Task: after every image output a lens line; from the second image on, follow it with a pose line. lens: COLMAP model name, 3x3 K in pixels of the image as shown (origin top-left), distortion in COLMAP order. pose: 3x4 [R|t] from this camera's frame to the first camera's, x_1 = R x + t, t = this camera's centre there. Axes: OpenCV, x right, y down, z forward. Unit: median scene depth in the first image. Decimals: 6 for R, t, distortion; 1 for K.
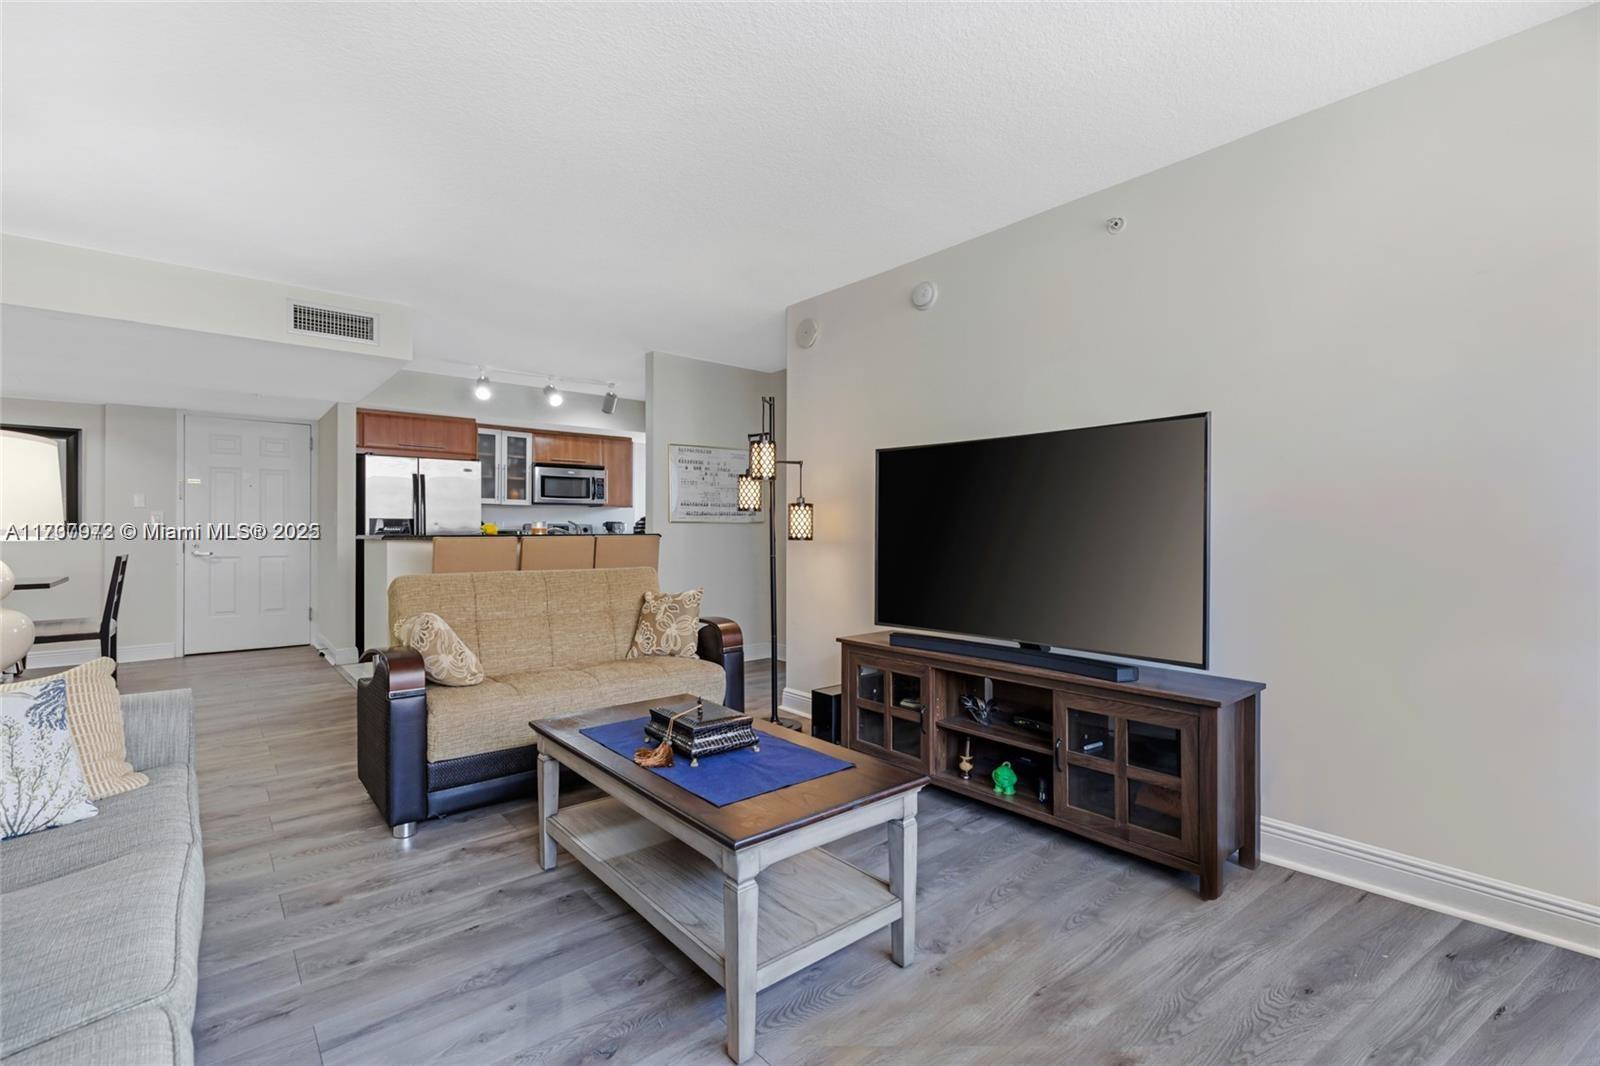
lens RADIAL K [[720.6, 0, 801.2], [0, 720.6, 520.3], [0, 0, 1]] dist [0.001591, 0.000664]
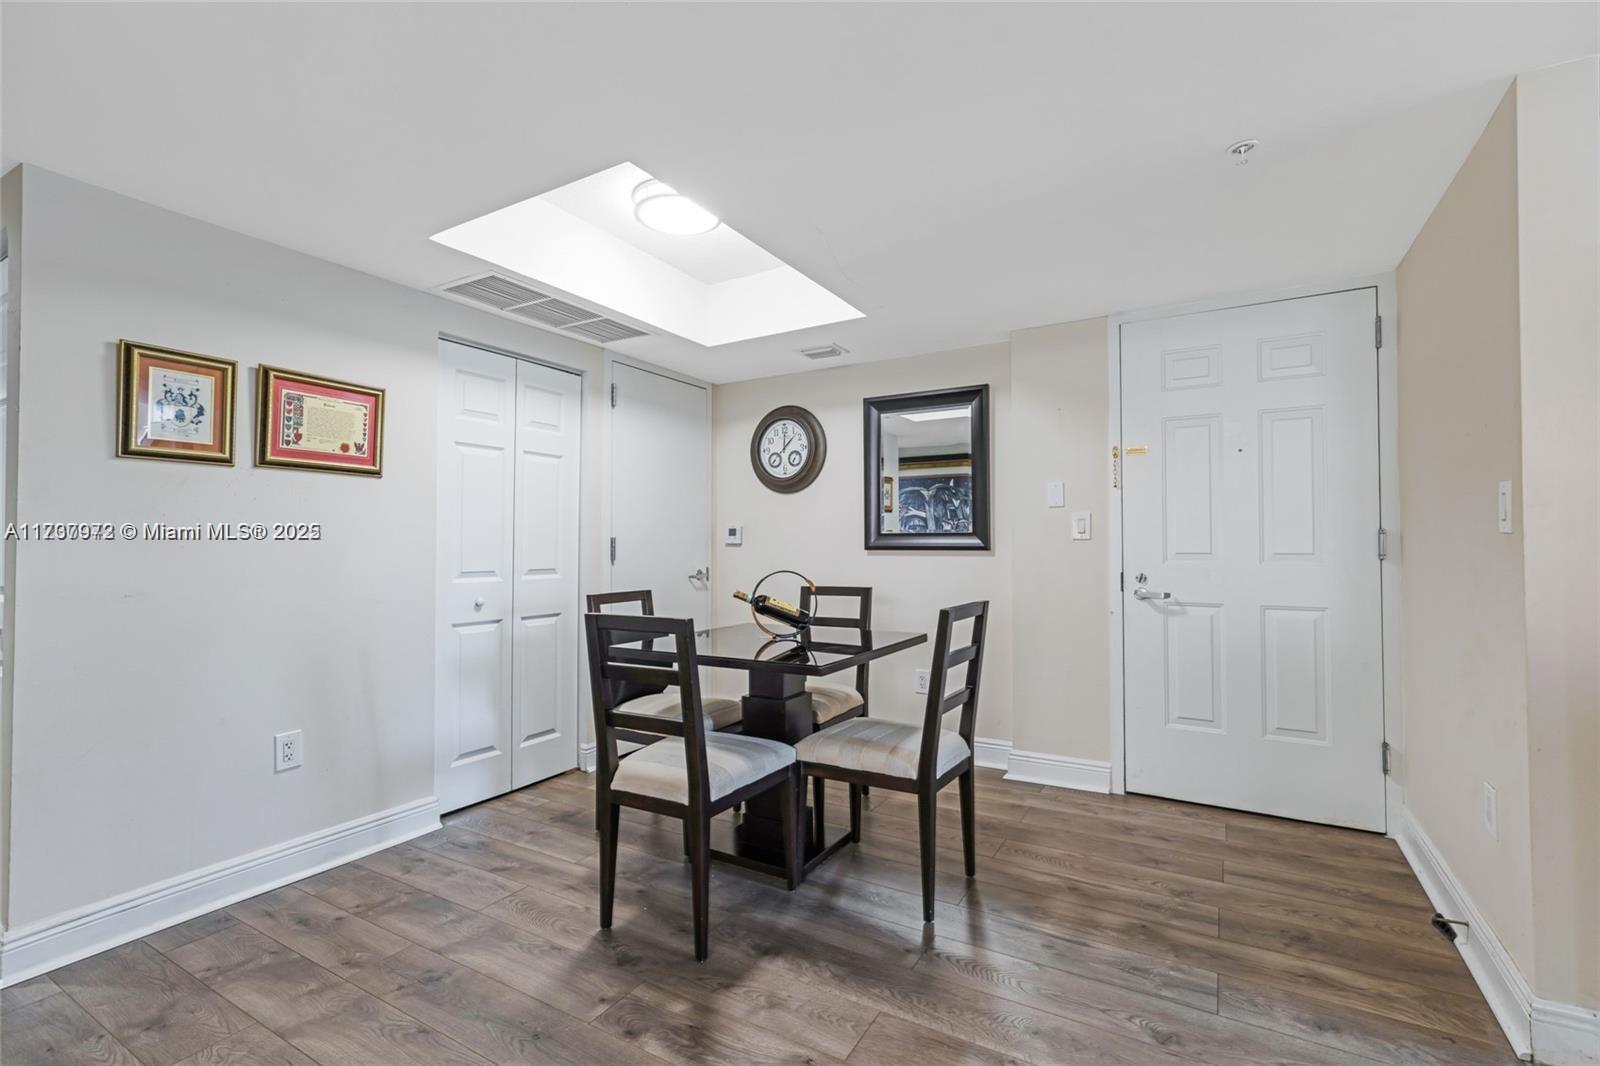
lens RADIAL K [[720.6, 0, 802.1], [0, 720.6, 519.8], [0, 0, 1]] dist [0.001591, 0.000664]
pose [[0.340701, -0.021881, -0.939917, -0.453567], [0.007507, 0.999761, -0.020553, 0.003634], [0.940142, -0.000054, 0.340784, 0.615842]]
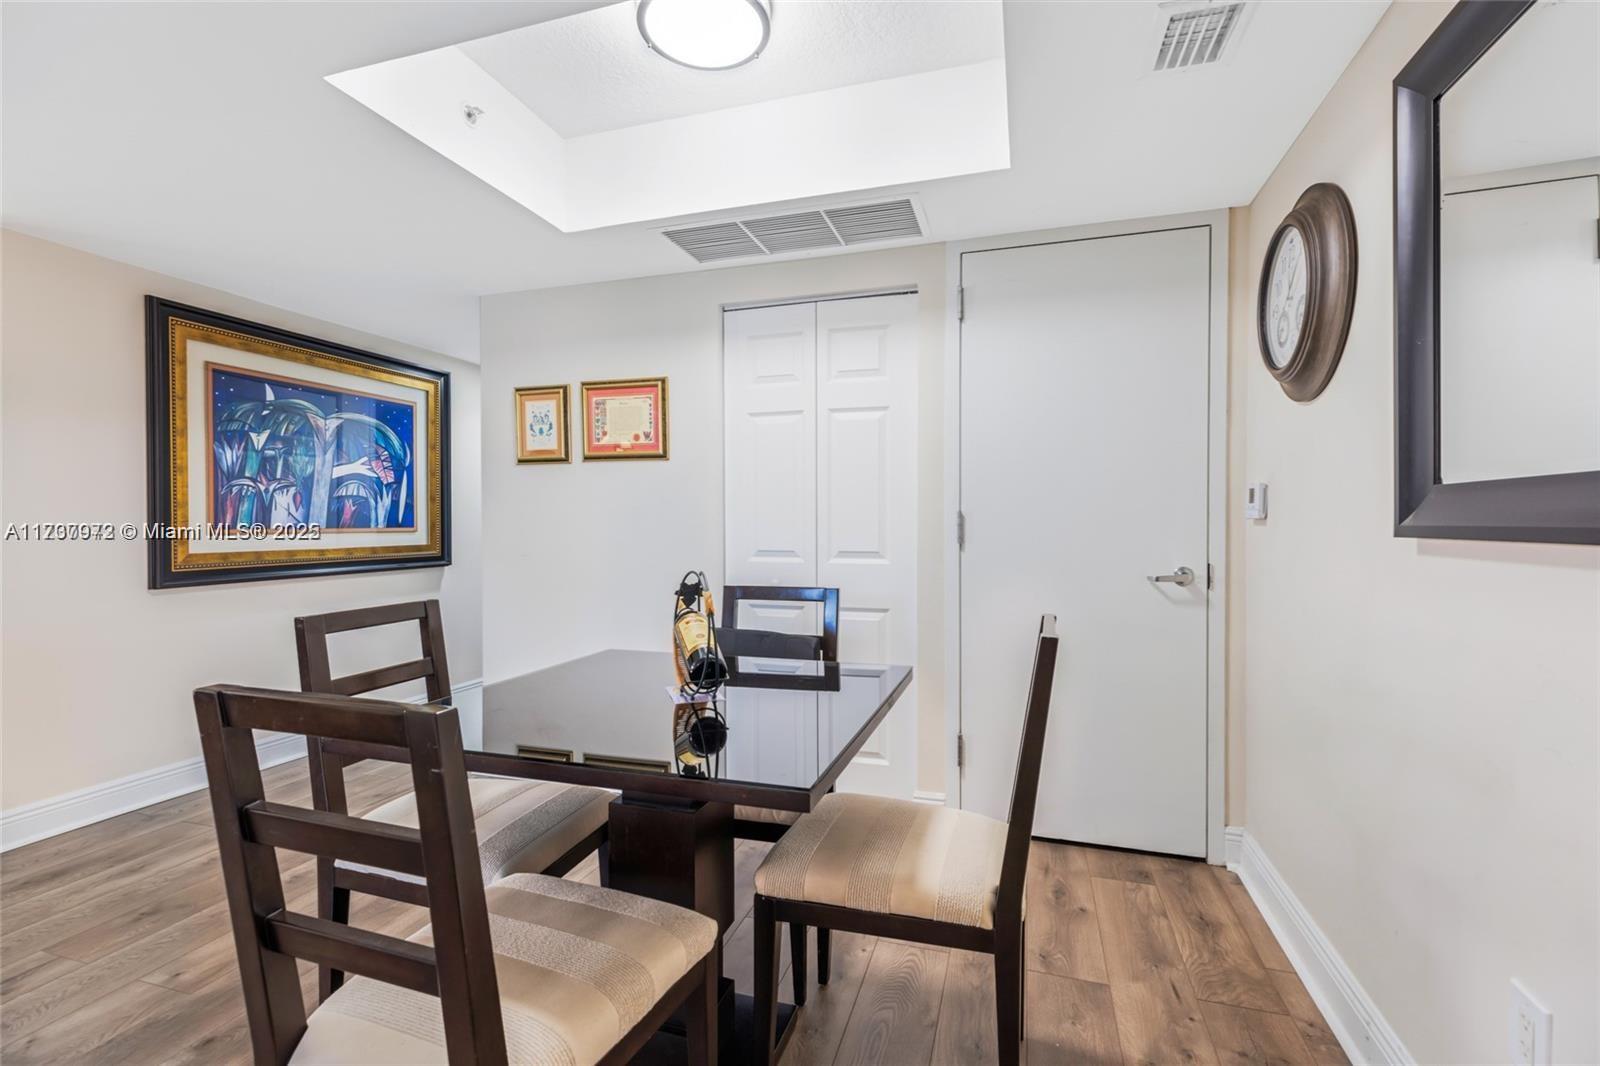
lens RADIAL K [[737.4, 0, 789.9], [0, 737.4, 519.7], [0, 0, 1]] dist [0.033316, 0.000441]
pose [[-0.844922, 0.010825, -0.534780, -2.277852], [0.017467, 0.999820, -0.007358, 0.048958], [0.534605, -0.015558, -0.844959, 2.772365]]
